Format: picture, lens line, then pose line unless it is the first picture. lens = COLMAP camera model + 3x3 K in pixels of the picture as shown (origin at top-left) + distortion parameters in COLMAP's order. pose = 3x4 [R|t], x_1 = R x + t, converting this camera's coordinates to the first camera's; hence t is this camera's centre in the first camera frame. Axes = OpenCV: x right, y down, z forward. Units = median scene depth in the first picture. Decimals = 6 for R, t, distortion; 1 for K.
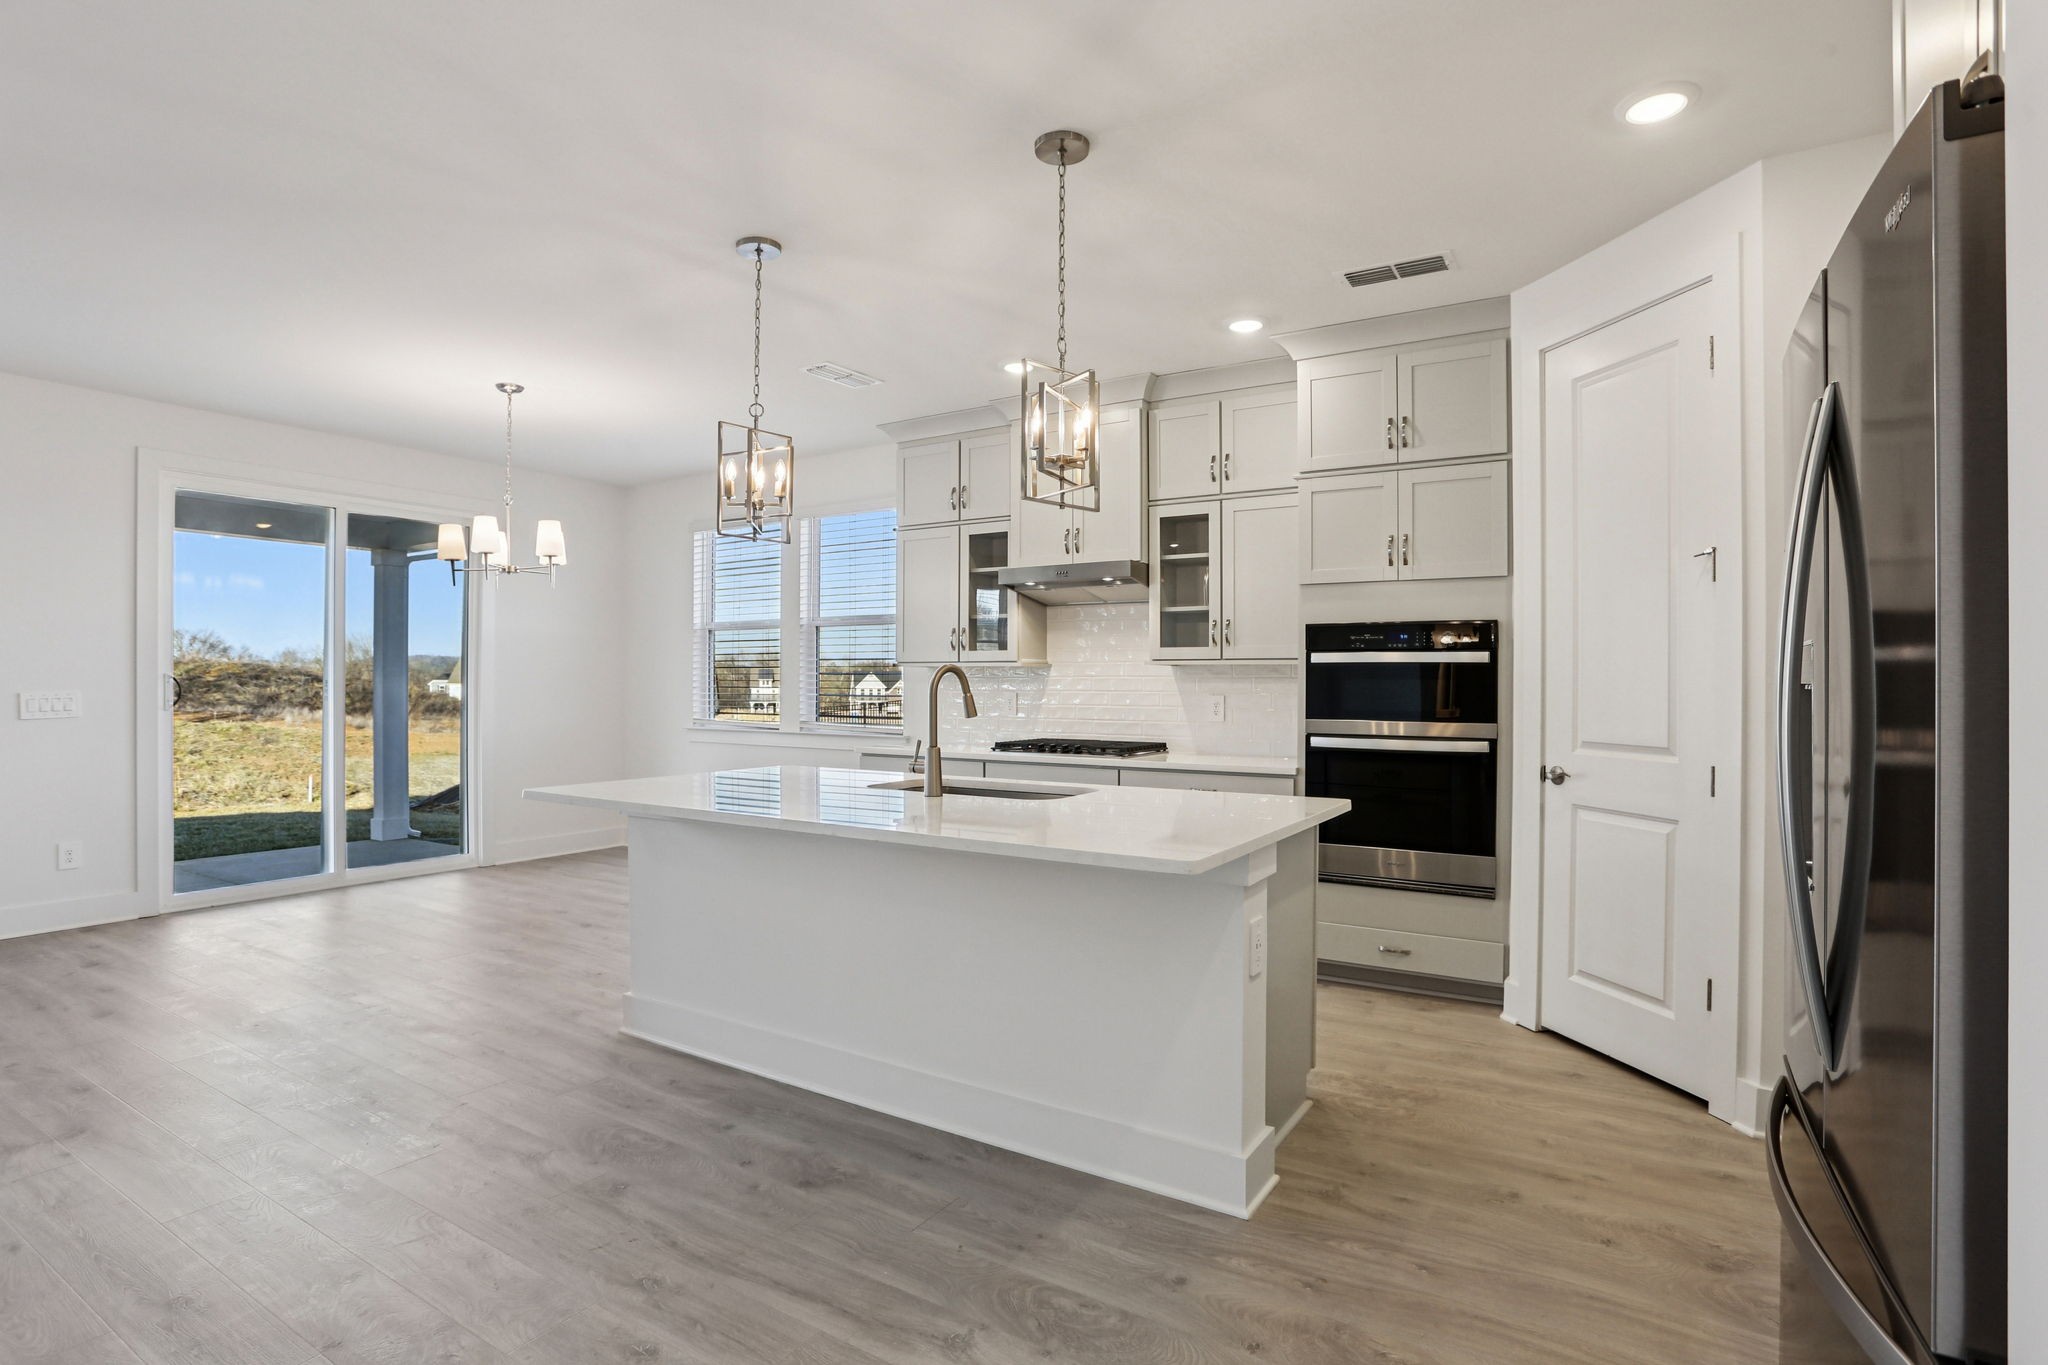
lens RADIAL K [[1031.2, 0, 1024.0], [0, 1031.2, 682.5], [0, 0, 1]] dist [-0.064875, 0.024069]
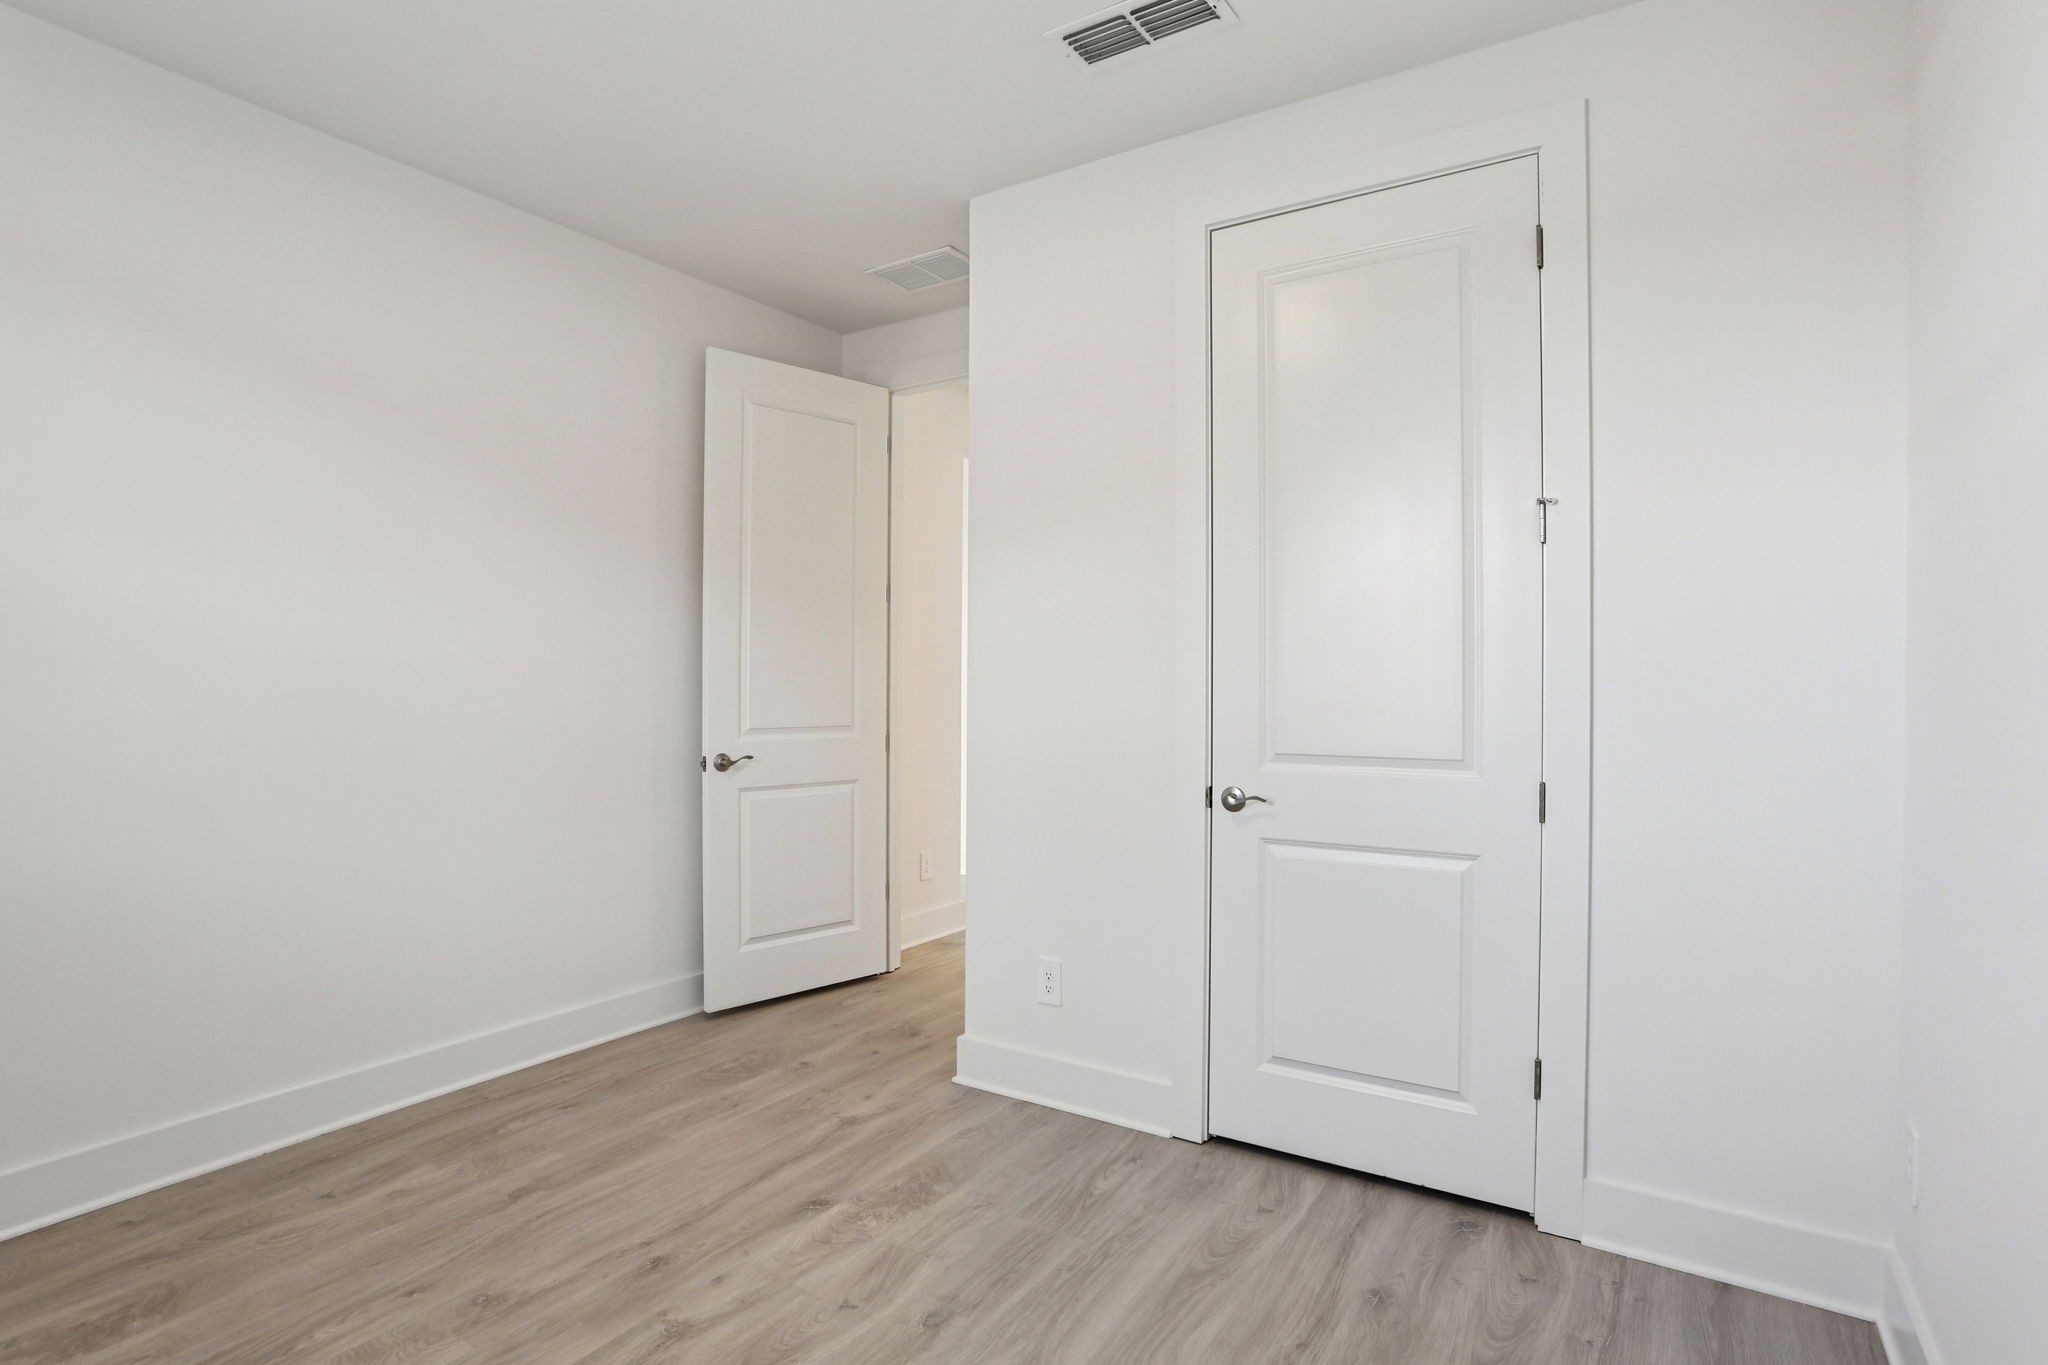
lens RADIAL K [[1031.2, 0, 1024.0], [0, 1031.2, 682.5], [0, 0, 1]] dist [-0.064875, 0.024069]
pose [[0.711996, -0.007936, 0.702139, -0.046176], [0.002456, 0.999958, 0.008813, -0.000328], [-0.702179, -0.004550, 0.711986, 0.239565]]
